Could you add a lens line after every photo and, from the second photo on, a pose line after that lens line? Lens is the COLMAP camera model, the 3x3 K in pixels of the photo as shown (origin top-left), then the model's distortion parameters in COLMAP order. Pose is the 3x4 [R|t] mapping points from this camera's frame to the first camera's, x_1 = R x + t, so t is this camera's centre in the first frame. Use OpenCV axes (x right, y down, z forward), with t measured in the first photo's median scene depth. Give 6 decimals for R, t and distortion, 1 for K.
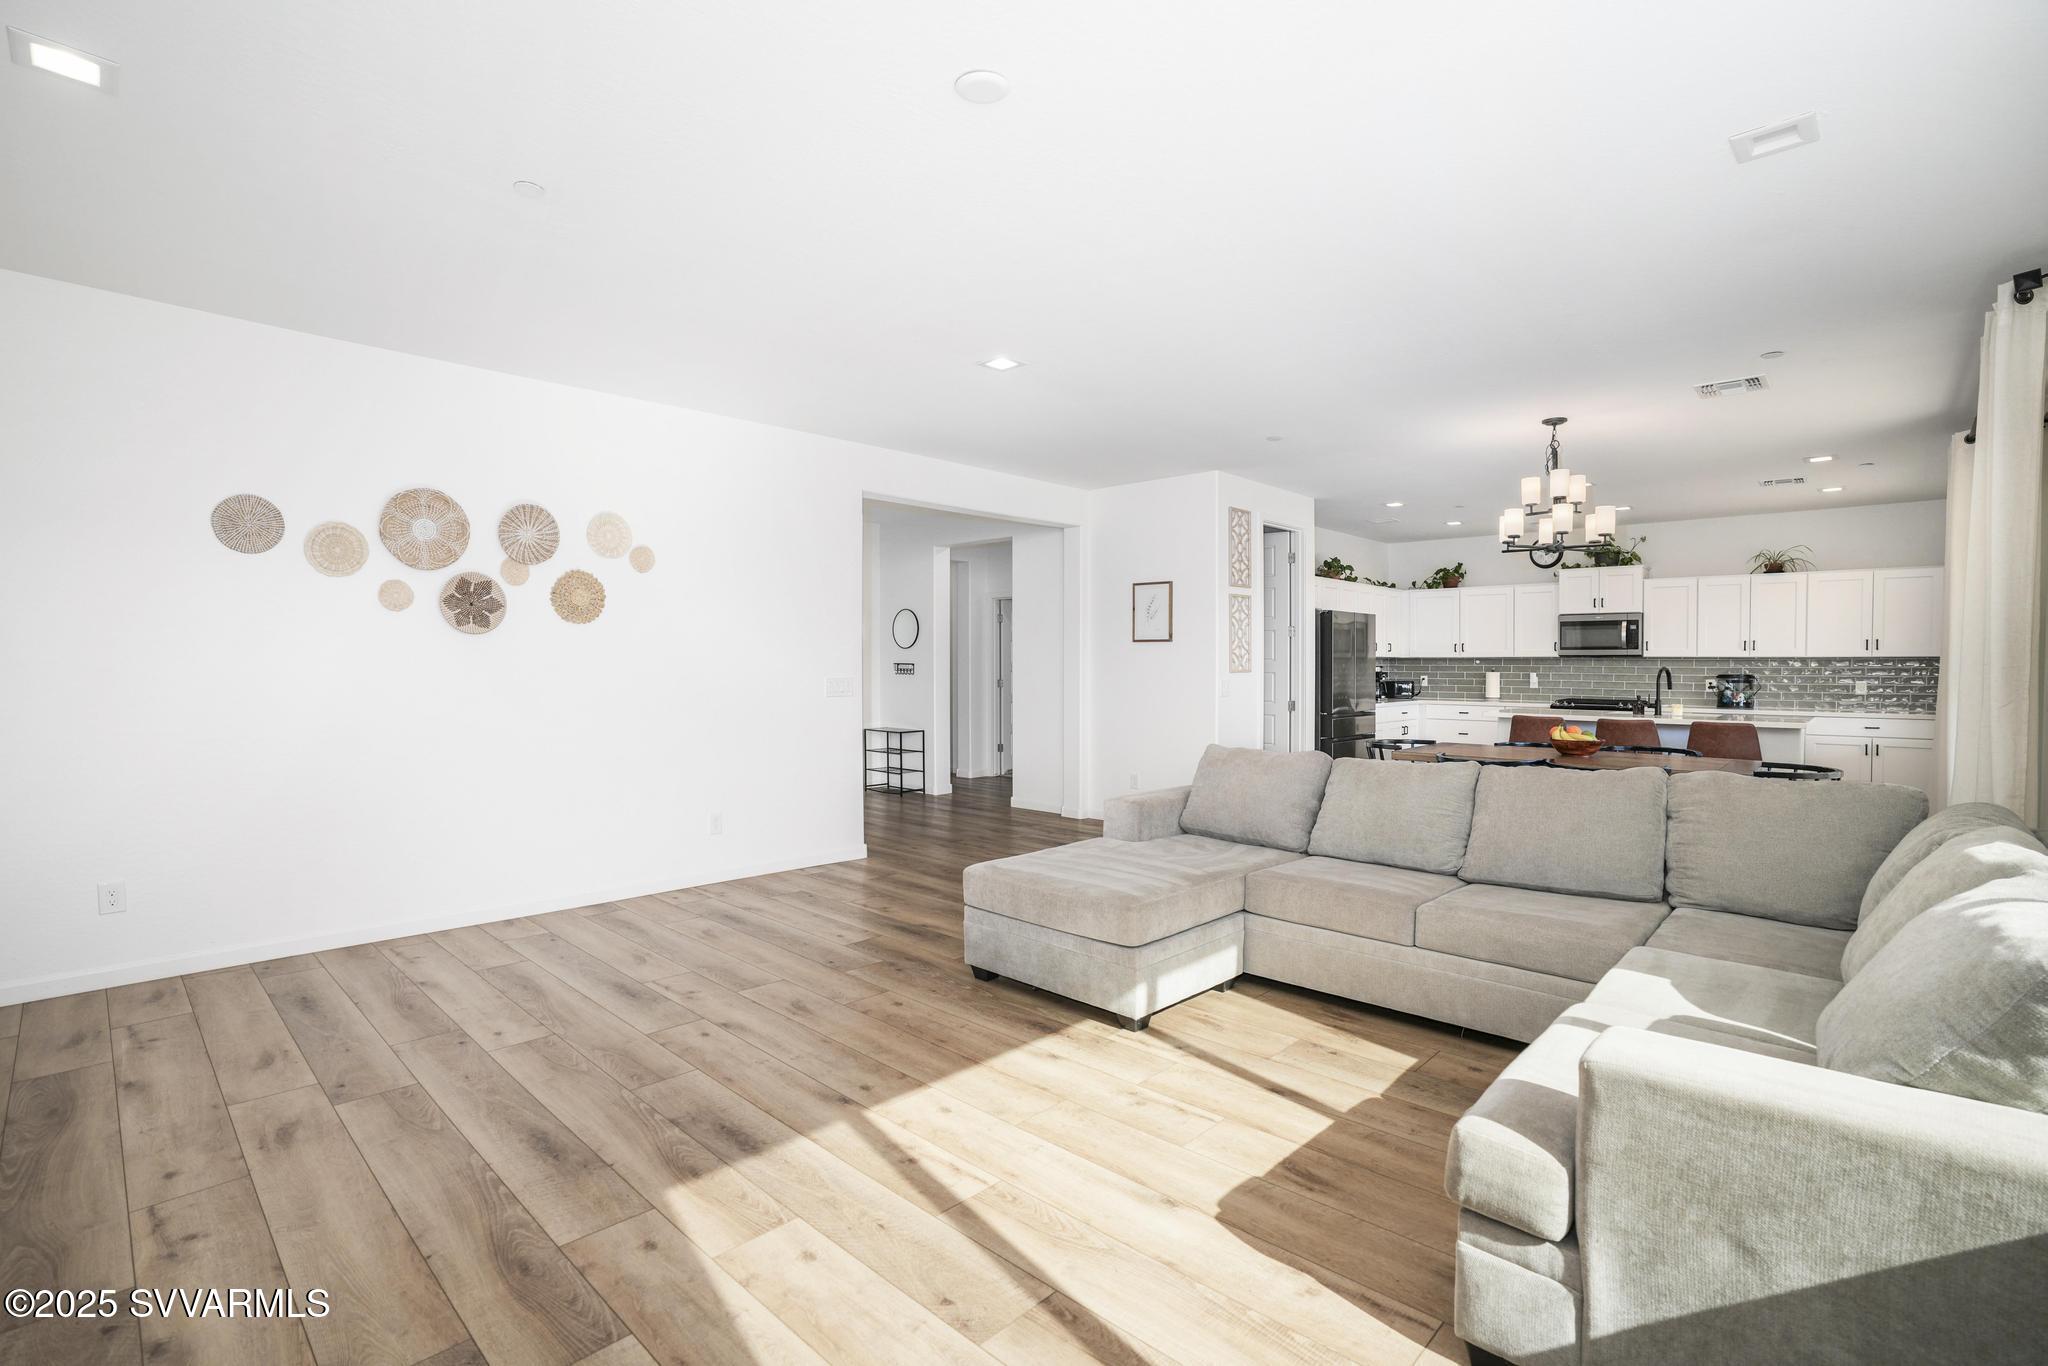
lens RADIAL K [[945.0, 0, 1091.6], [0, 945.0, 674.0], [0, 0, 1]] dist [-0.041631, 0.009689]
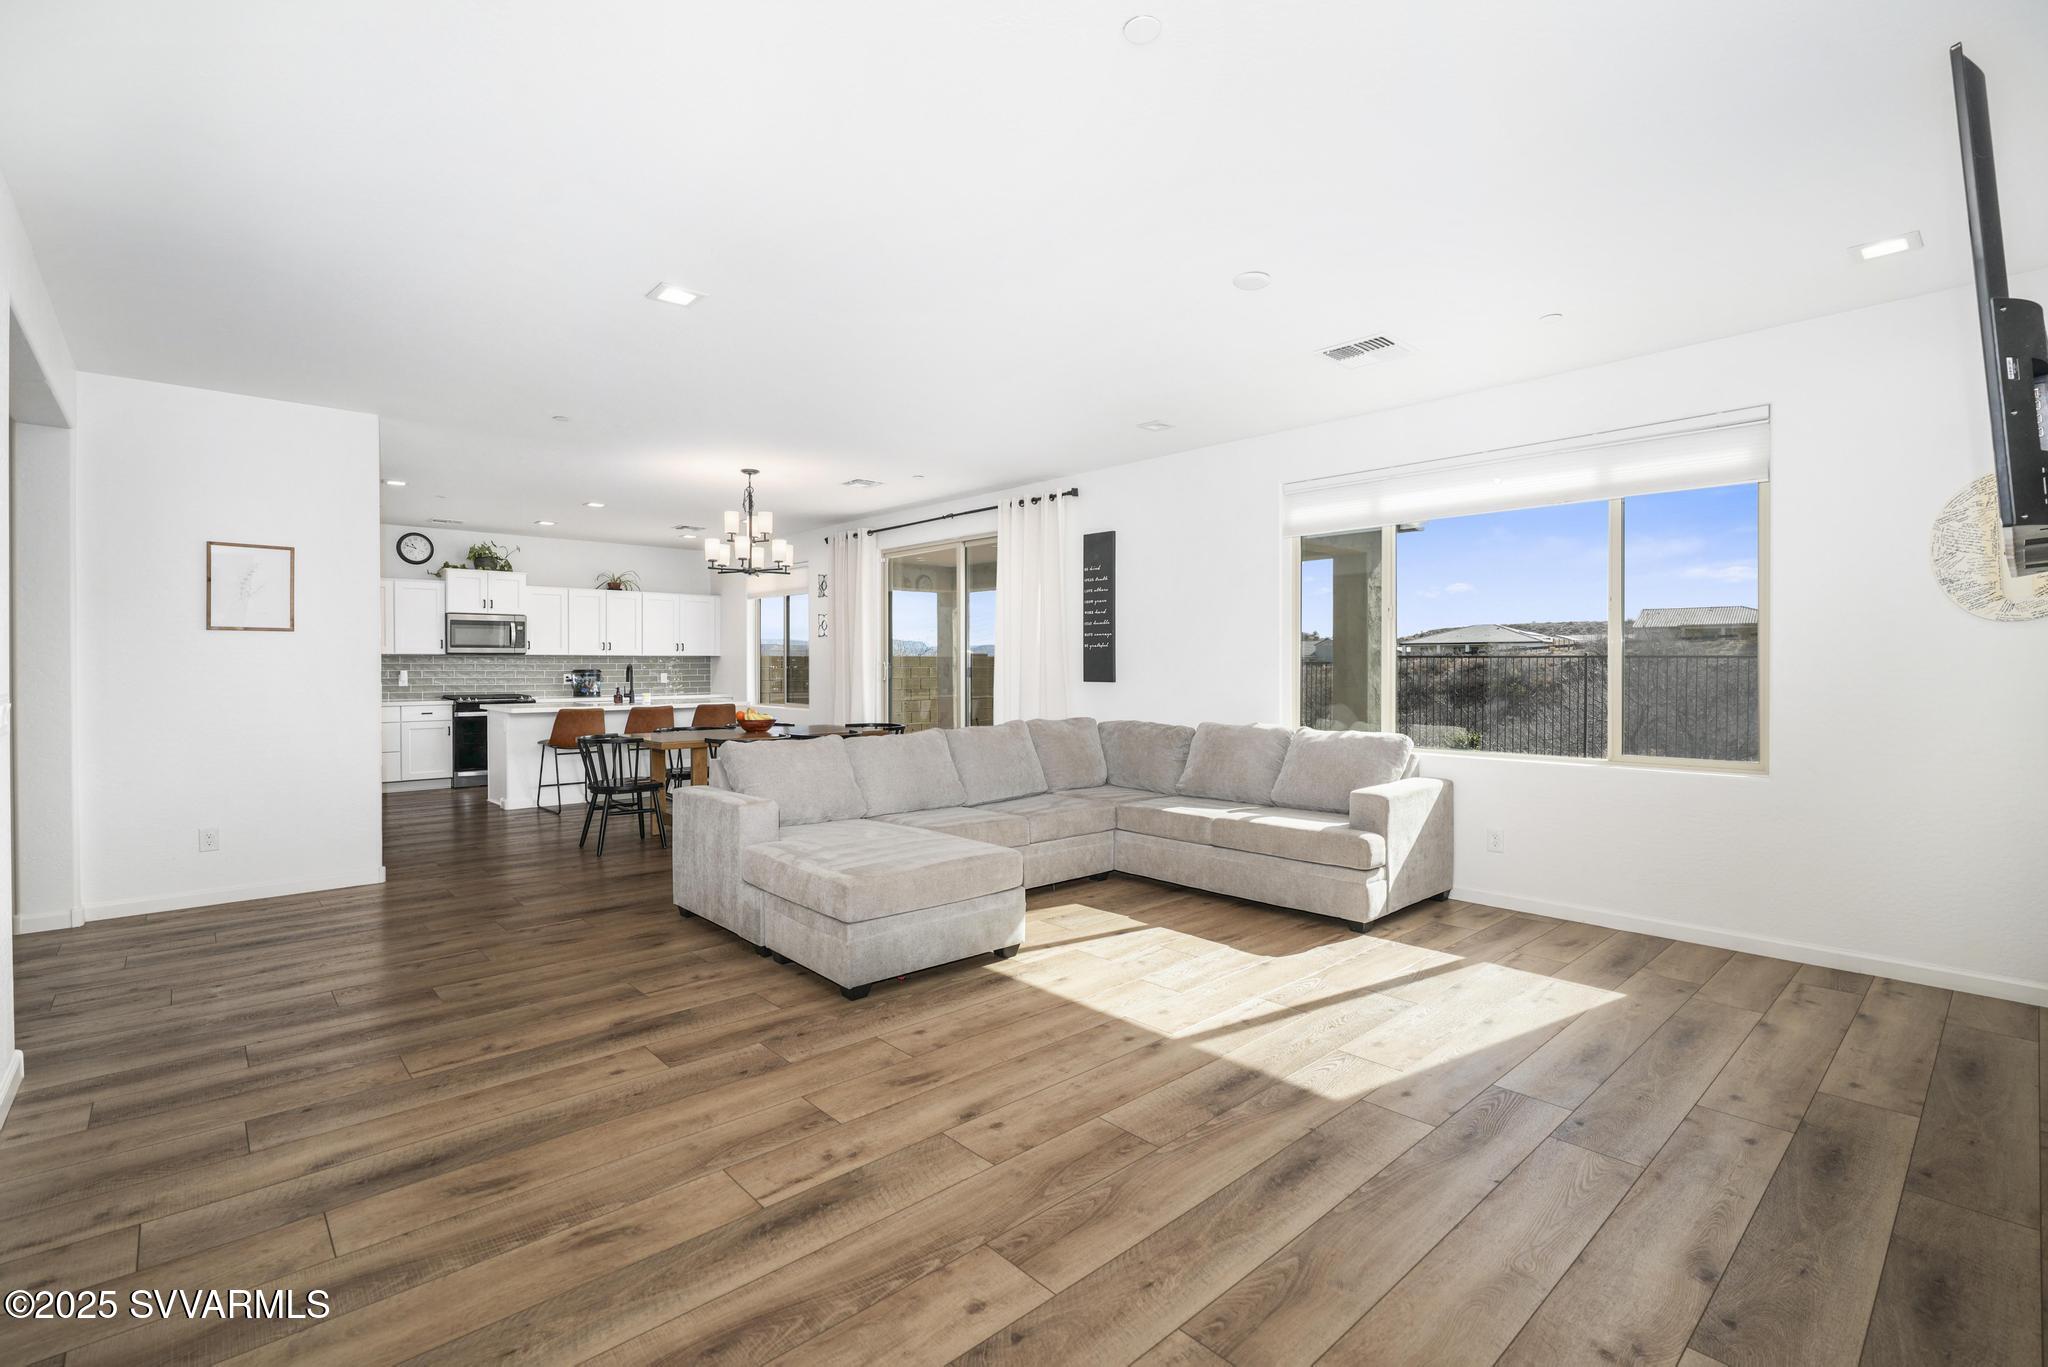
lens RADIAL K [[879.0, 0, 974.1], [0, 879.0, 683.3], [0, 0, 1]] dist [-0.008941, -0.000728]
pose [[0.152047, -0.025742, 0.988038, -0.438044], [0.010372, 0.999647, 0.024448, -0.005024], [-0.988319, 0.006531, 0.152261, 0.342360]]
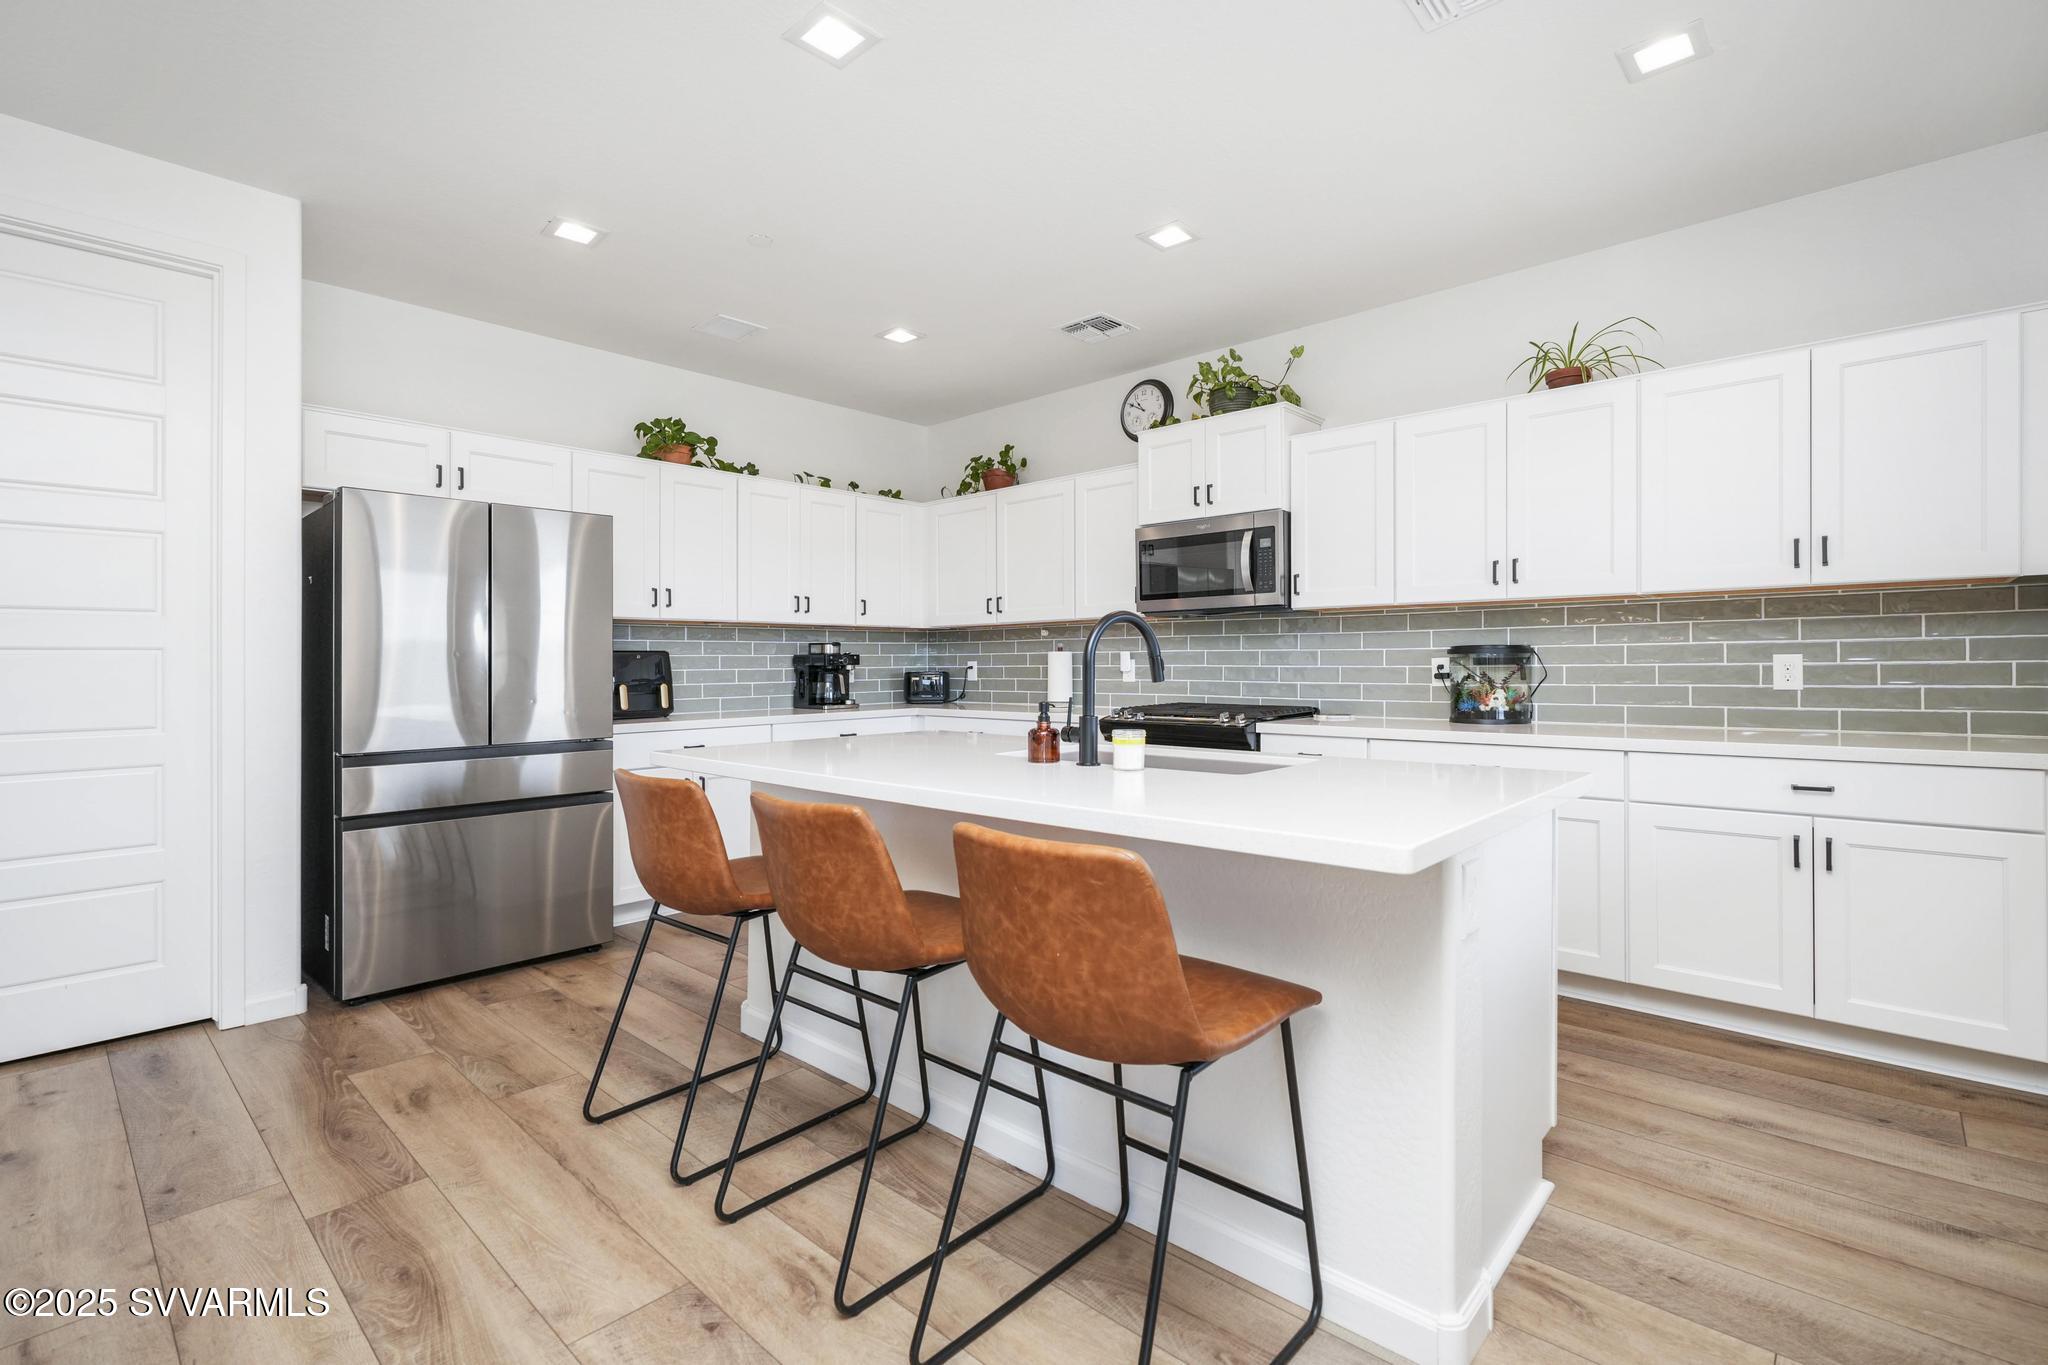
lens RADIAL K [[945.0, 0, 1009.4], [0, 945.0, 673.2], [0, 0, 1]] dist [-0.041631, 0.009689]
pose [[0.999337, -0.011980, -0.034389, 0.543556], [0.011980, 0.999928, -0.000218, 0.012131], [0.034389, -0.000194, 0.999408, 0.627793]]
